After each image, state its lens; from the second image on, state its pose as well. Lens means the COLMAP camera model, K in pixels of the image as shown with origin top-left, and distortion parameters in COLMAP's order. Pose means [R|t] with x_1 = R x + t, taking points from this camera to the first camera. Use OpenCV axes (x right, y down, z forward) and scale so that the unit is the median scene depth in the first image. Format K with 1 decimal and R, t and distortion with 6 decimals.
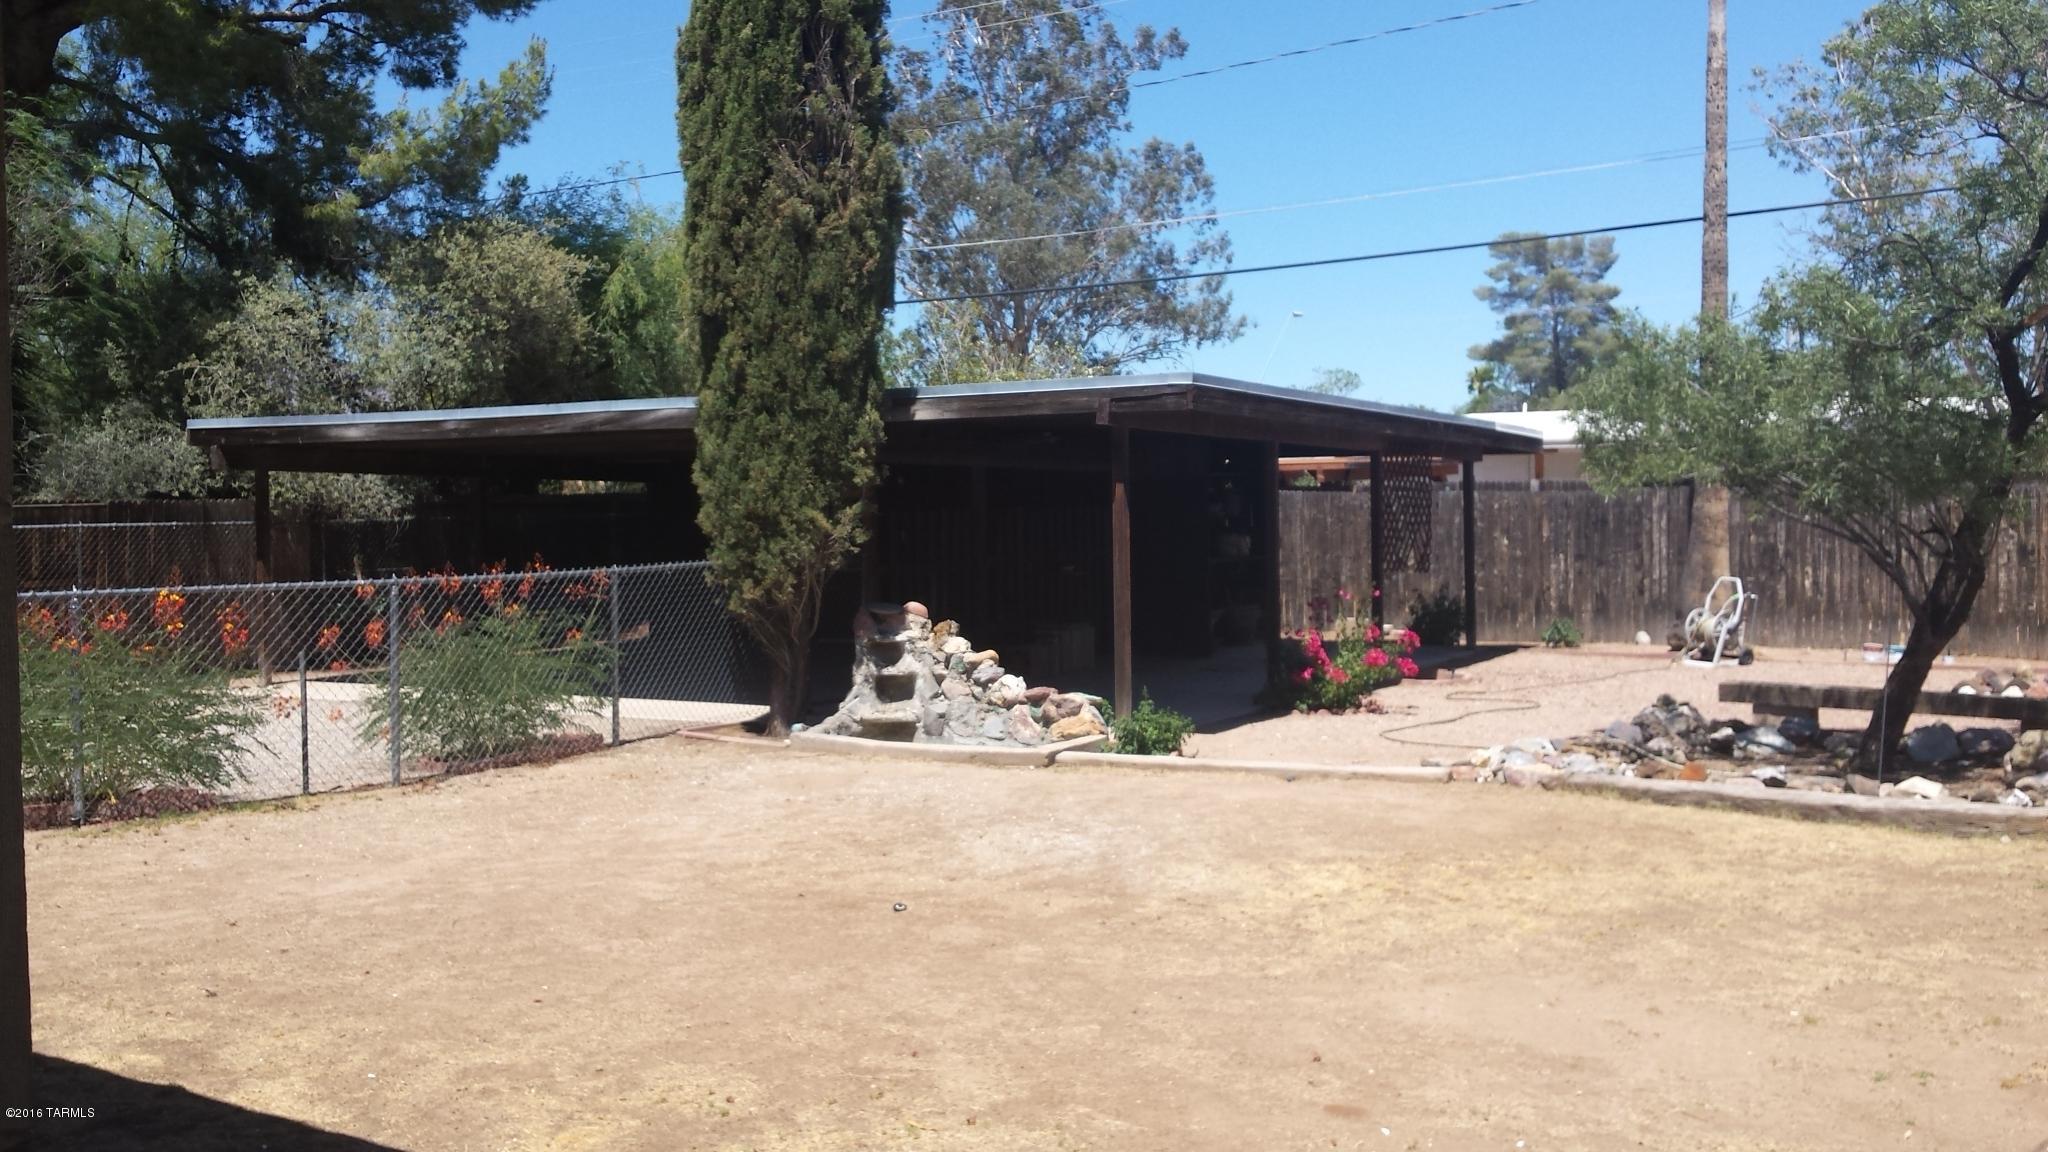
lens RADIAL K [[1868.5, 0, 1008.3], [0, 1868.5, 568.9], [0, 0, 1]] dist [0.068663, -0.095278]
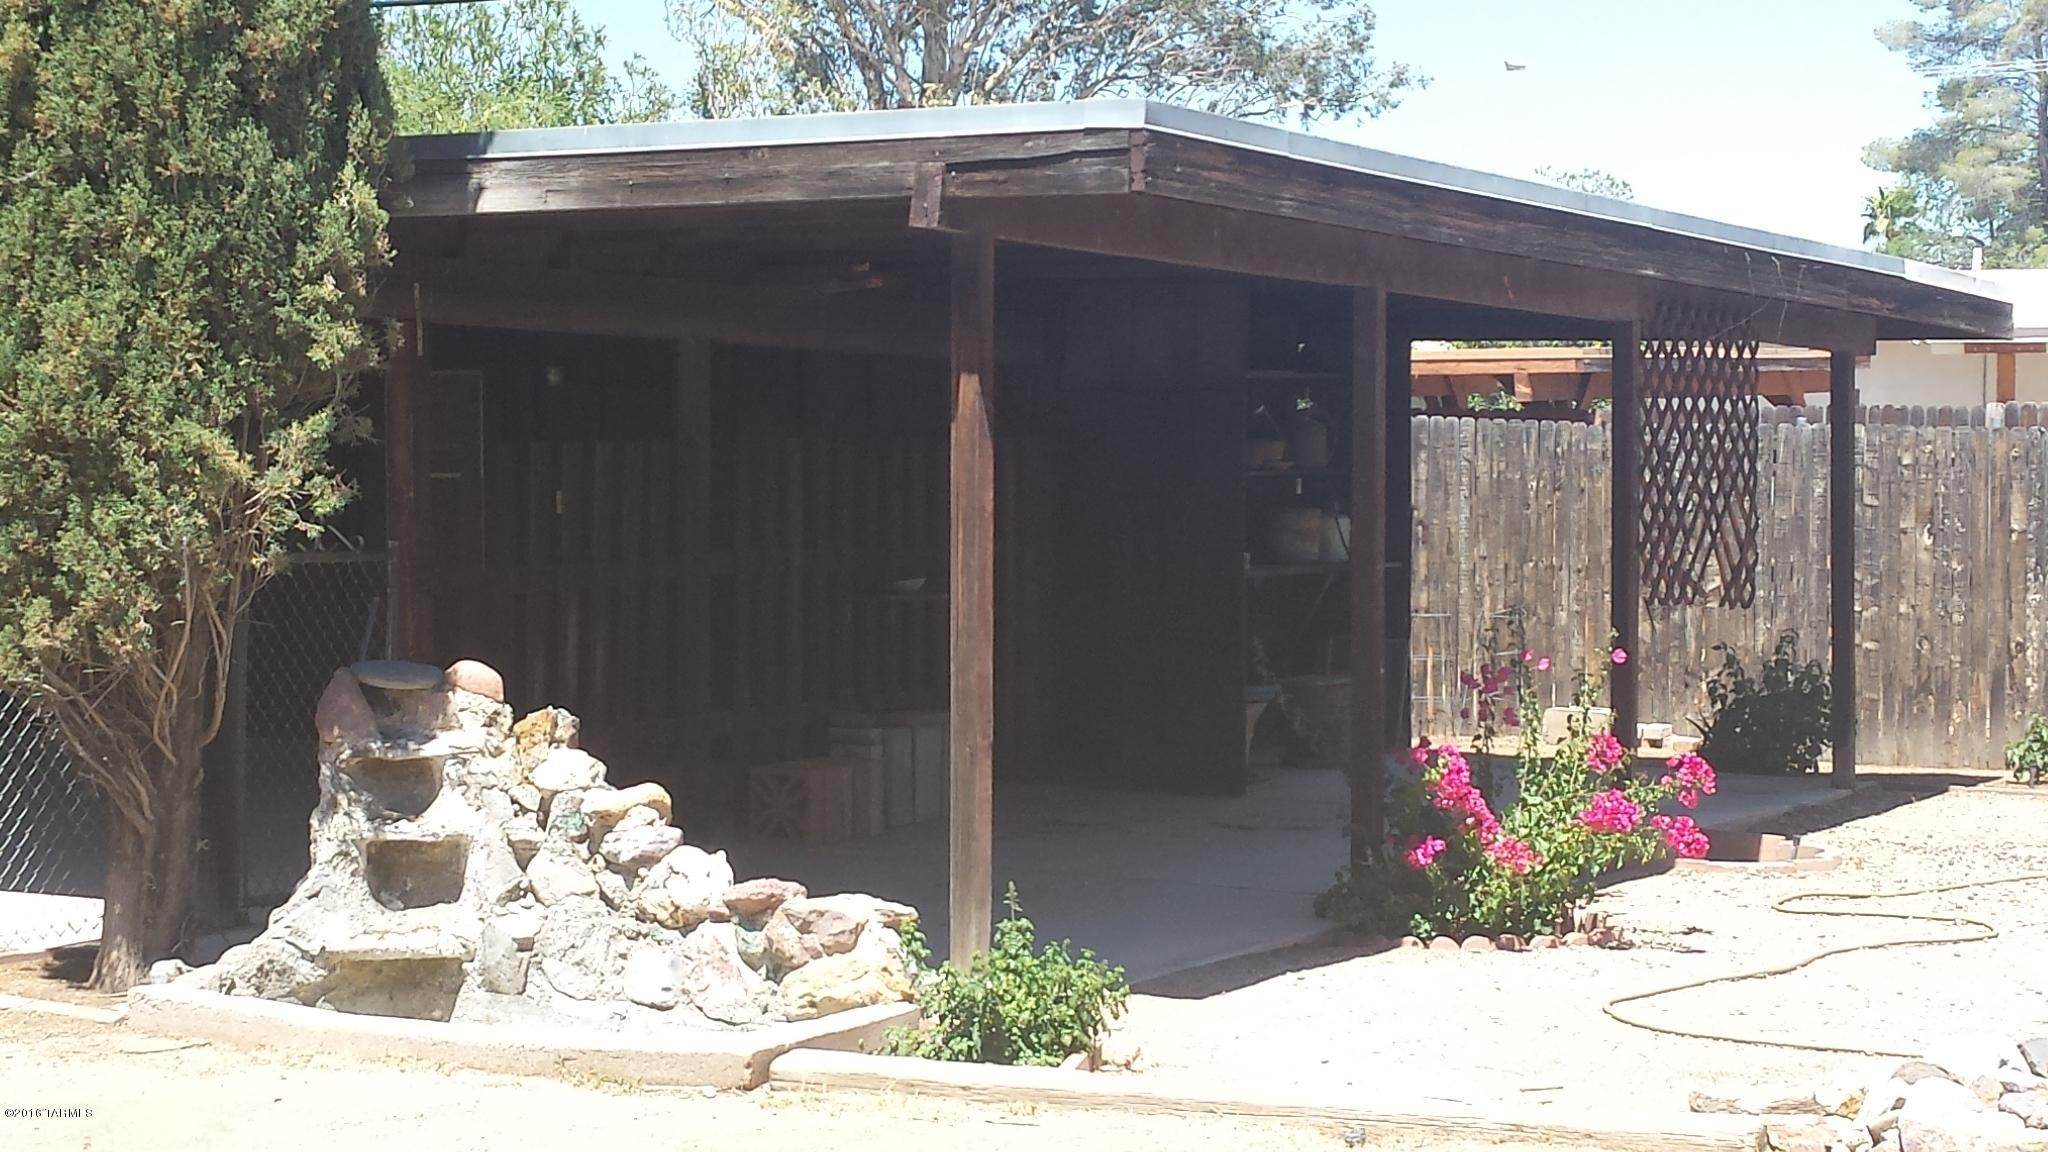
lens RADIAL K [[3758.0, 0, 1006.1], [0, 3758.0, 588.0], [0, 0, 1]] dist [0.037964, 0.000000]
pose [[0.999686, 0.018067, 0.017386, 0.052248], [-0.018109, 0.999833, 0.002263, -0.002091], [-0.017342, -0.002577, 0.999846, 0.184365]]
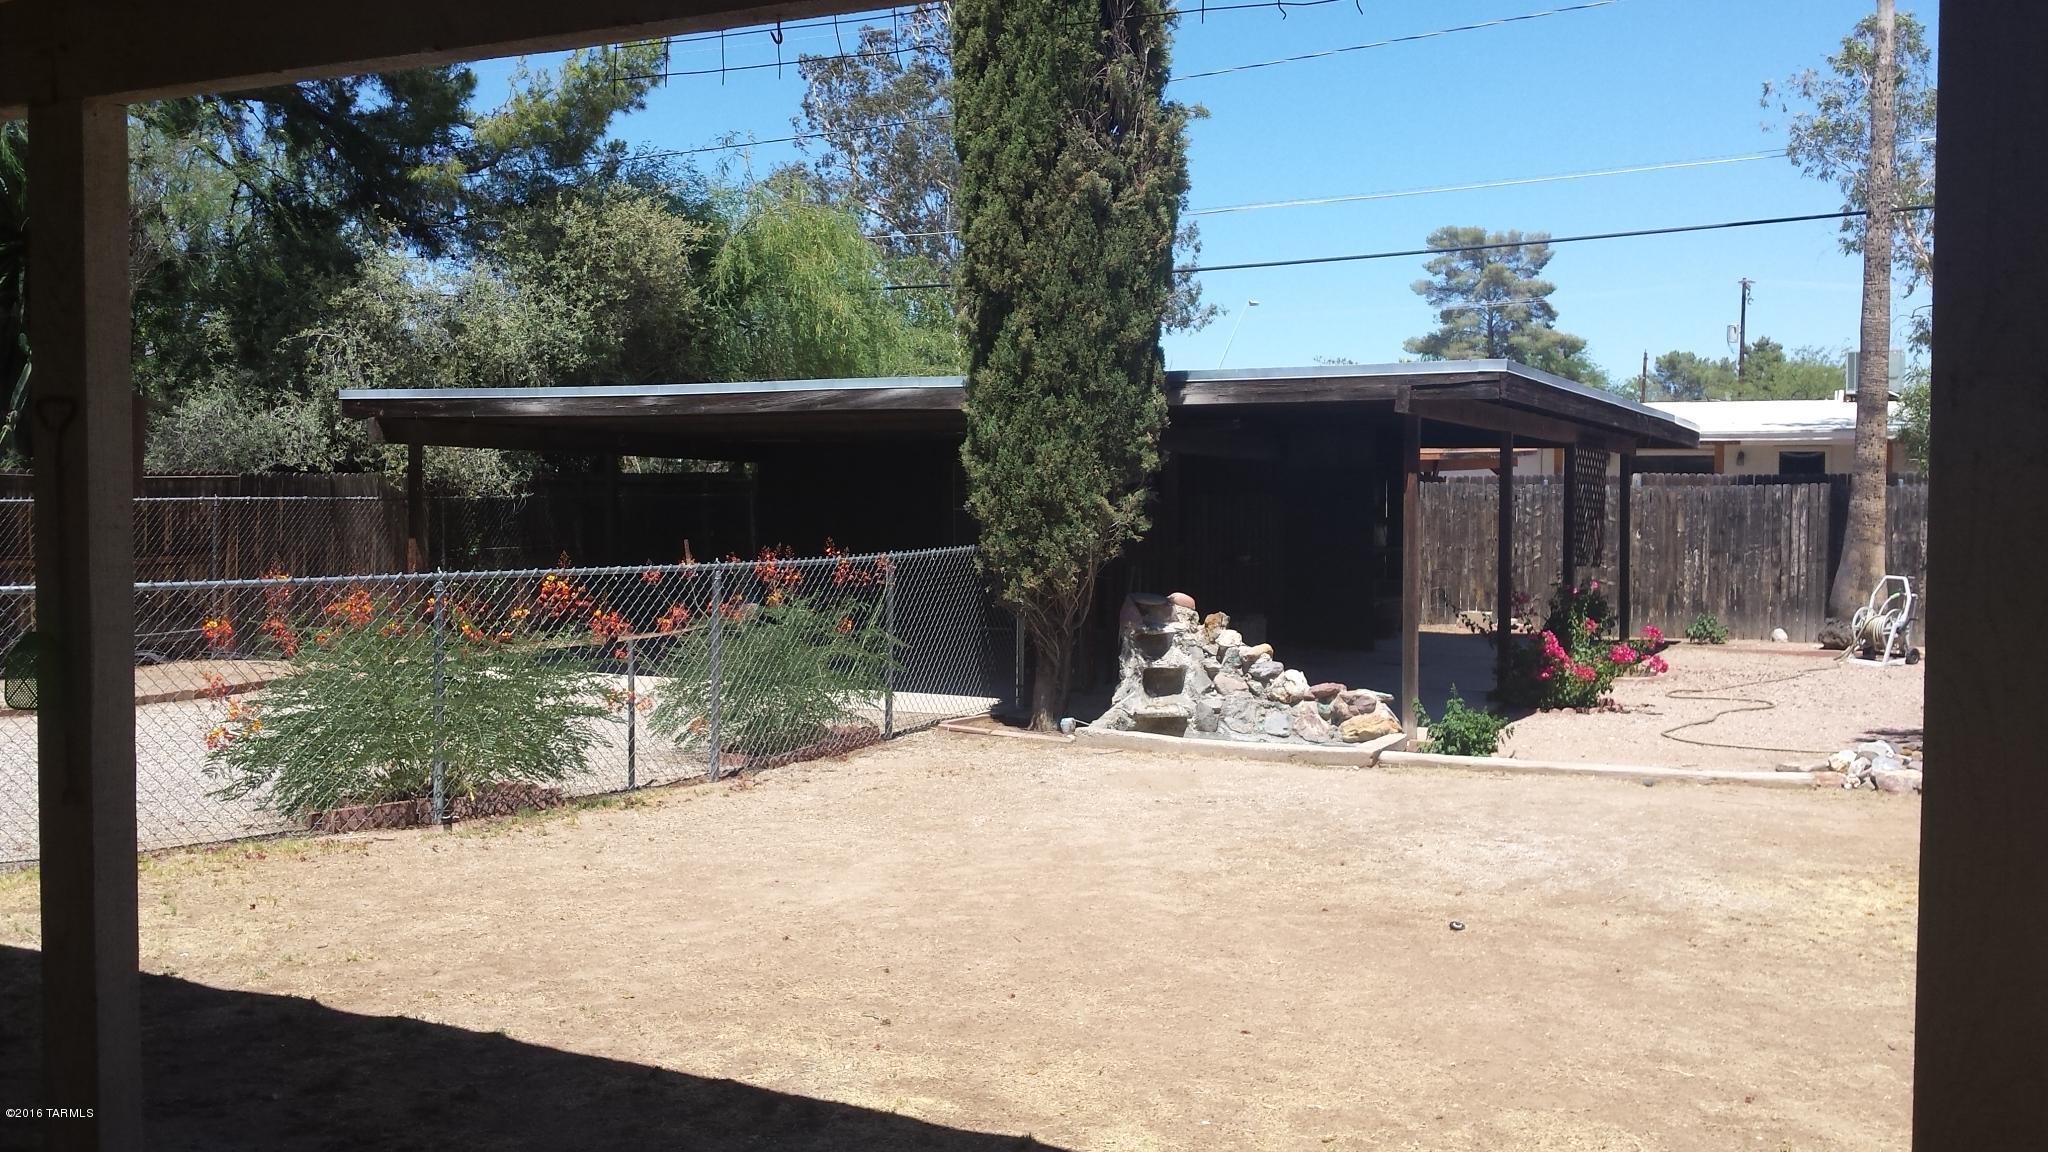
lens RADIAL K [[1868.5, 0, 1014.5], [0, 1868.5, 556.6], [0, 0, 1]] dist [0.068663, -0.095278]
pose [[0.998200, 0.013564, 0.058412, -0.195940], [-0.013681, 0.999905, 0.001610, -0.001391], [-0.058384, -0.002407, 0.998291, 0.040675]]
